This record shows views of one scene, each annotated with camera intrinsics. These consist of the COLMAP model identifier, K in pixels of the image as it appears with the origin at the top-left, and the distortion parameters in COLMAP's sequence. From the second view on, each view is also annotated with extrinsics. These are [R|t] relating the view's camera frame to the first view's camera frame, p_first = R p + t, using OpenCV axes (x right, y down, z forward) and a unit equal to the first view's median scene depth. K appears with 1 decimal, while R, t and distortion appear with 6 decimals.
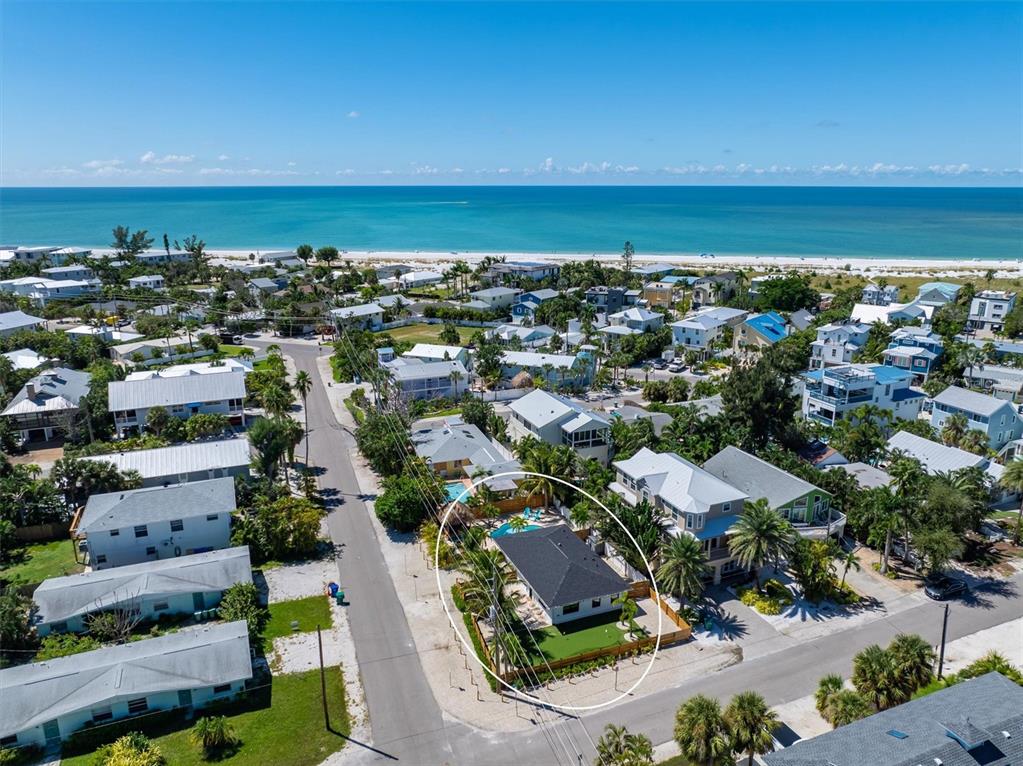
lens RADIAL K [[720.5, 0, 515.5], [0, 720.5, 379.2], [0, 0, 1]] dist [-0.003492, -0.008726]
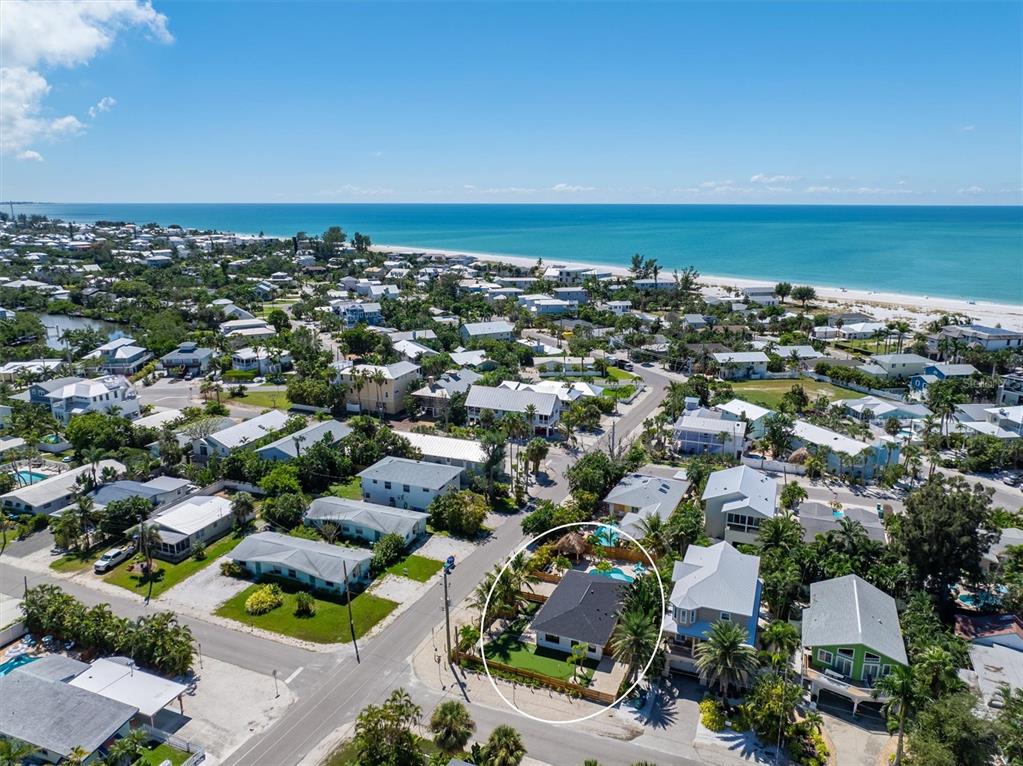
lens RADIAL K [[720.5, 0, 512.3], [0, 720.5, 385.2], [0, 0, 1]] dist [-0.003492, -0.008726]
pose [[0.713267, 0.174927, -0.678712, 0.579451], [-0.185654, 0.980919, 0.057710, -0.117751], [0.675857, 0.084843, 0.732133, 0.021979]]
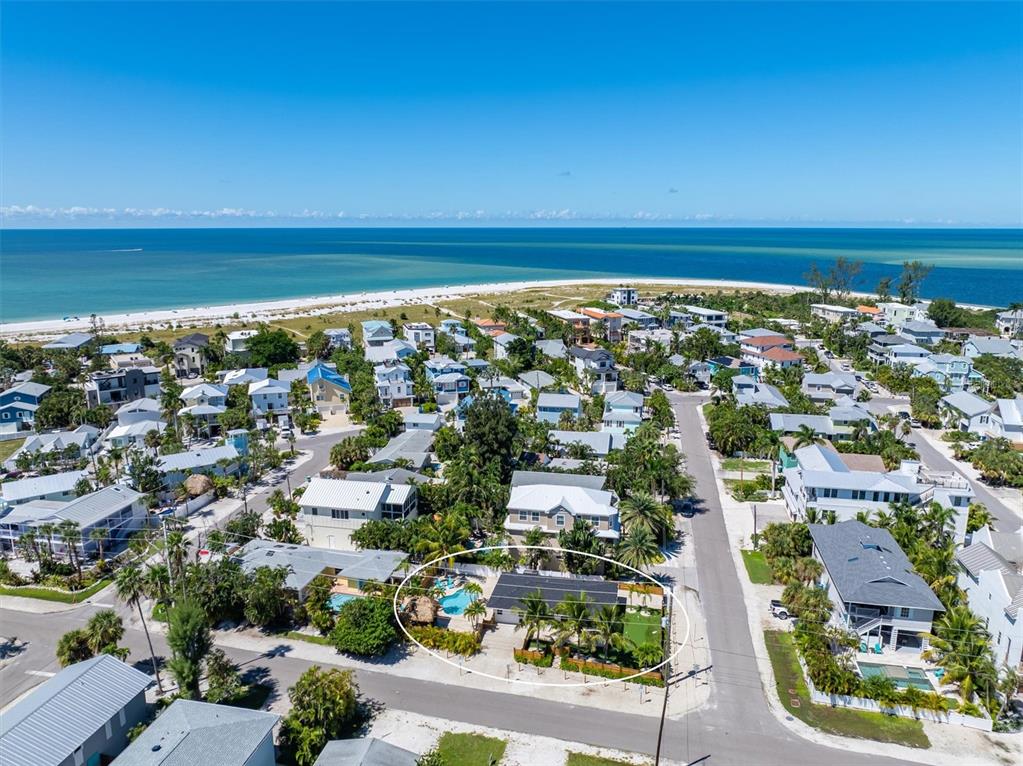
lens RADIAL K [[720.5, 0, 513.3], [0, 720.5, 383.1], [0, 0, 1]] dist [-0.003492, -0.008726]
pose [[0.557744, -0.177409, 0.810831, -0.703738], [0.217839, 0.973933, 0.063251, -0.137903], [-0.800917, 0.141353, 0.581852, 0.264393]]
